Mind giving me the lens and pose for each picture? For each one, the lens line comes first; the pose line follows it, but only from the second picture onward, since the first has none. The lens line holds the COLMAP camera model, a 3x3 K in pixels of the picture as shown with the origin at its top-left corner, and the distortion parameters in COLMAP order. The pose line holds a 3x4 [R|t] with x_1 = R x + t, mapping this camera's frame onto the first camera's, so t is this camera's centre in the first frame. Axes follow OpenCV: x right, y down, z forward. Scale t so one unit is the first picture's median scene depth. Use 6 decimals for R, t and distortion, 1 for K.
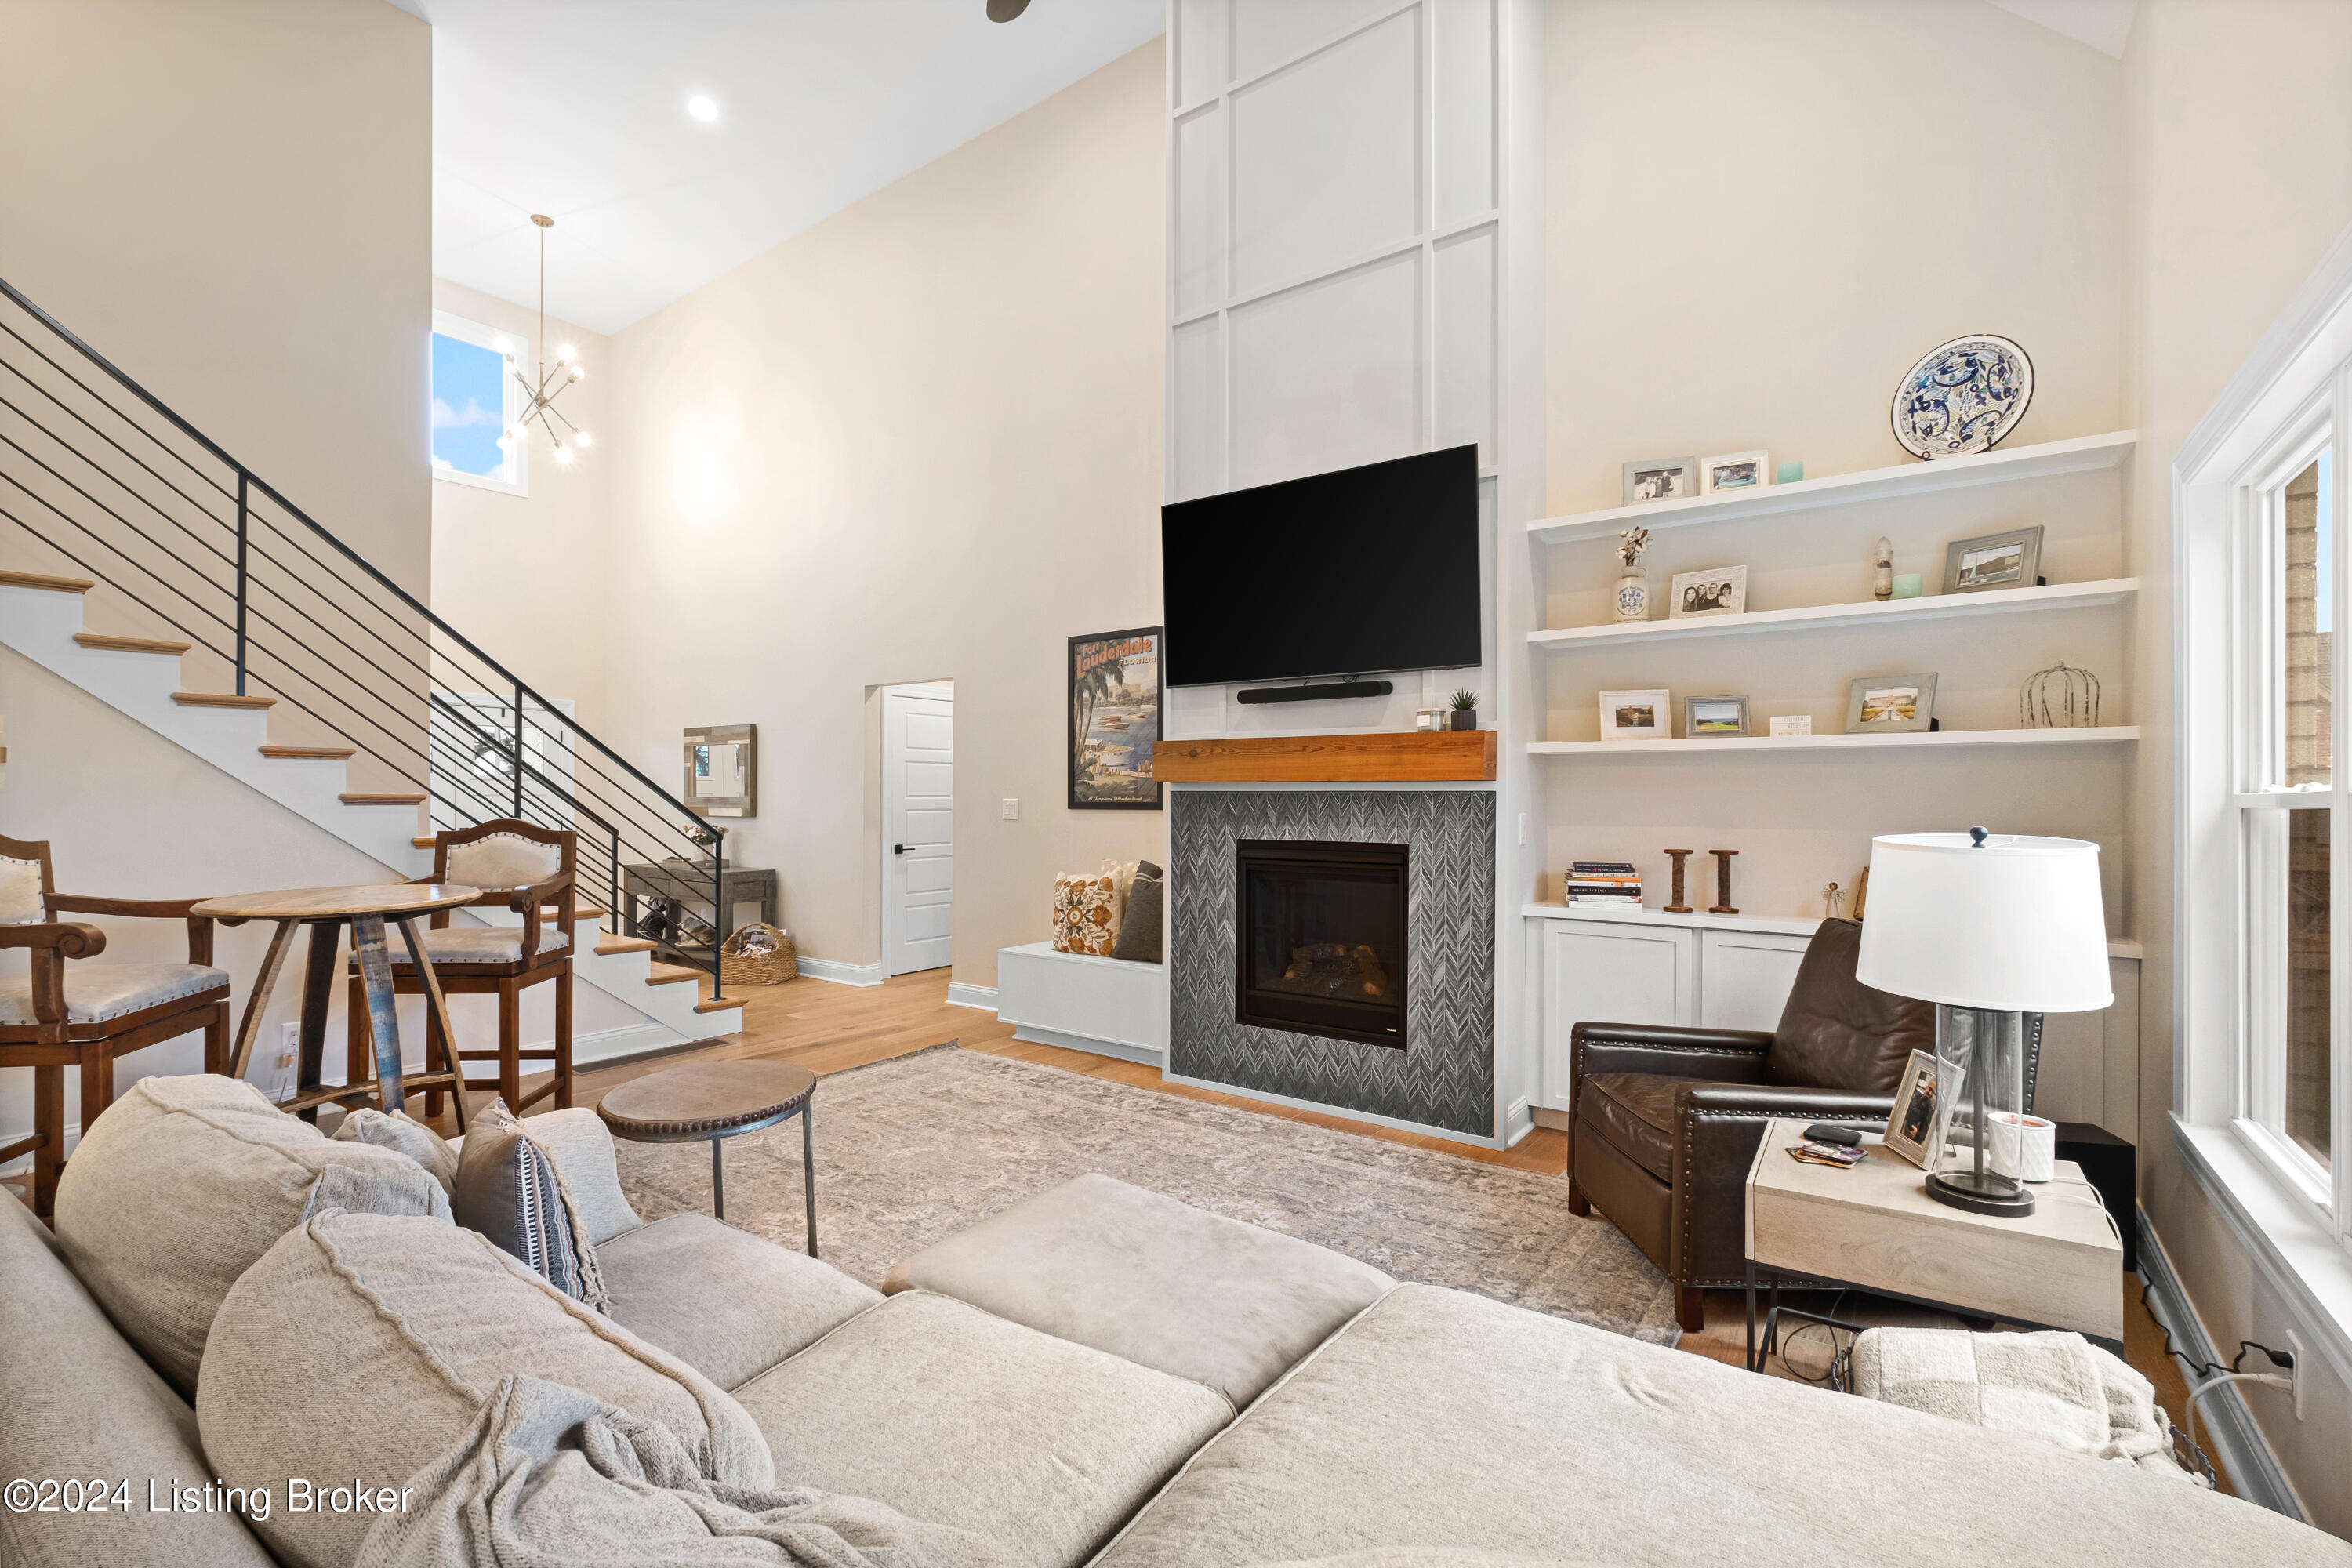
lens RADIAL K [[1034.9, 0, 1169.3], [0, 1034.9, 790.4], [0, 0, 1]] dist [-0.002369, -0.001931]
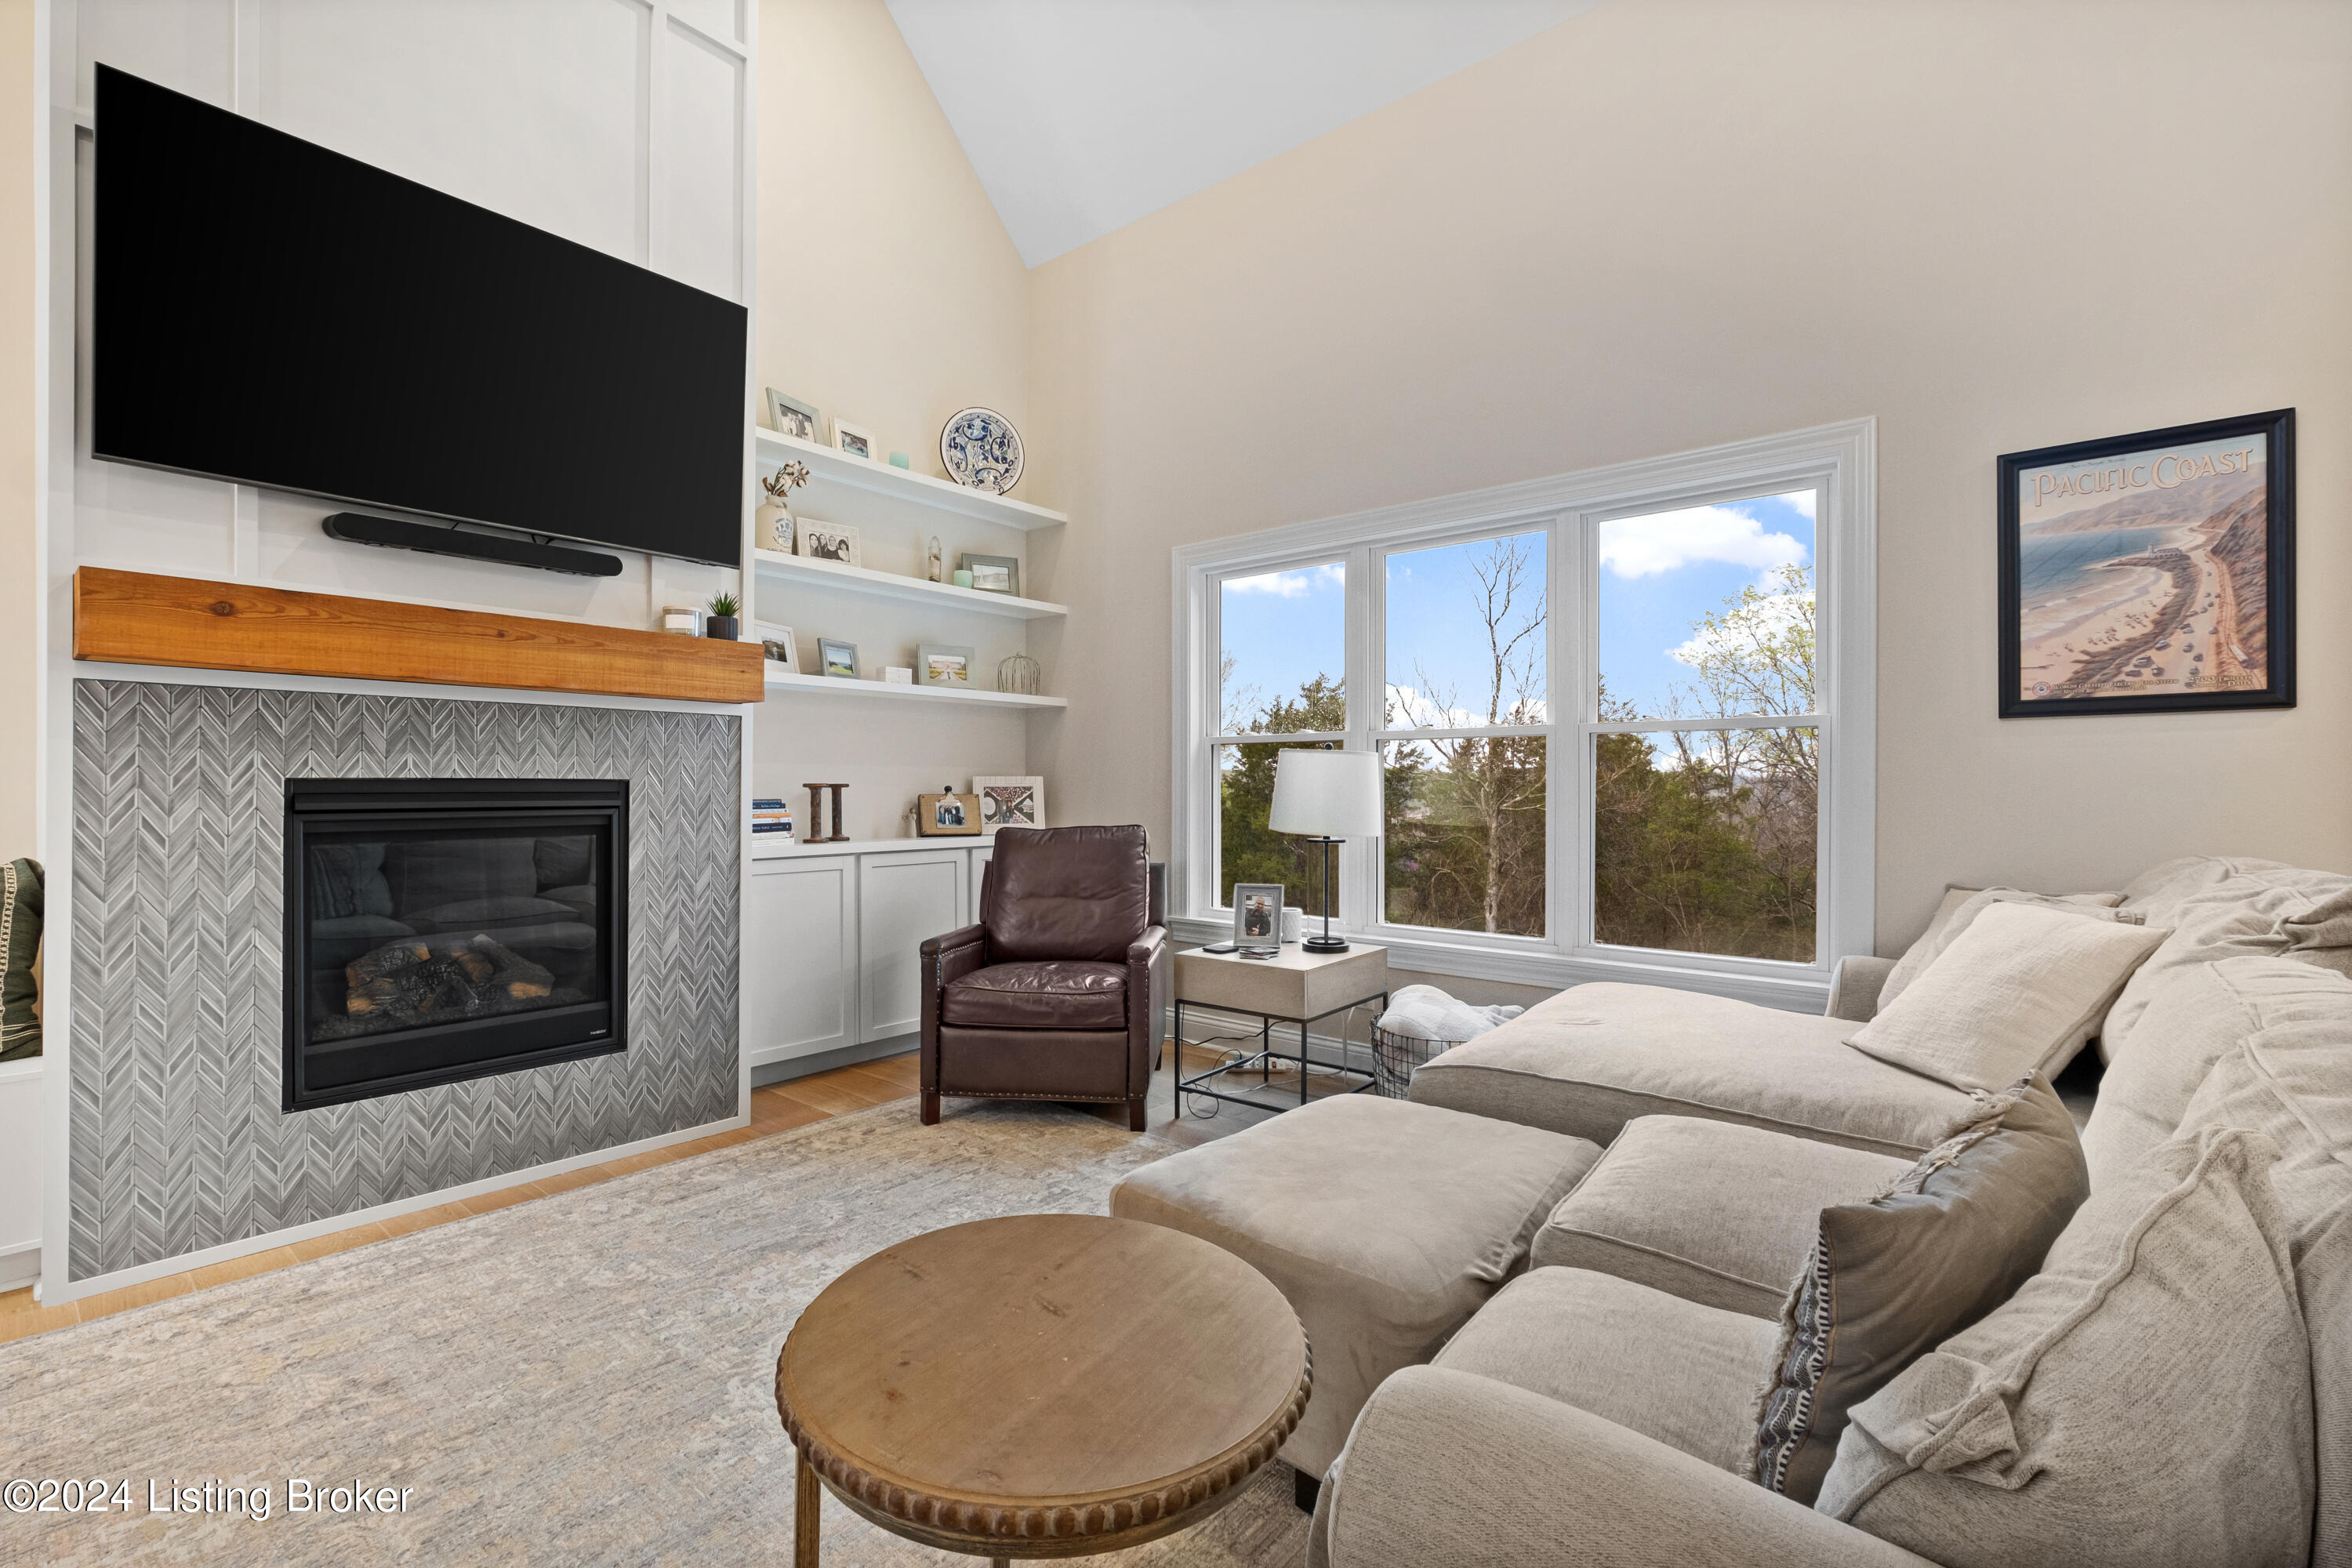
lens RADIAL K [[1034.9, 0, 1162.3], [0, 1034.9, 784.9], [0, 0, 1]] dist [-0.002369, -0.001931]
pose [[0.058900, -0.002497, 0.998261, -0.514387], [-0.010213, 0.999943, 0.003103, 0.050467], [-0.998212, -0.010378, 0.058871, 0.576279]]
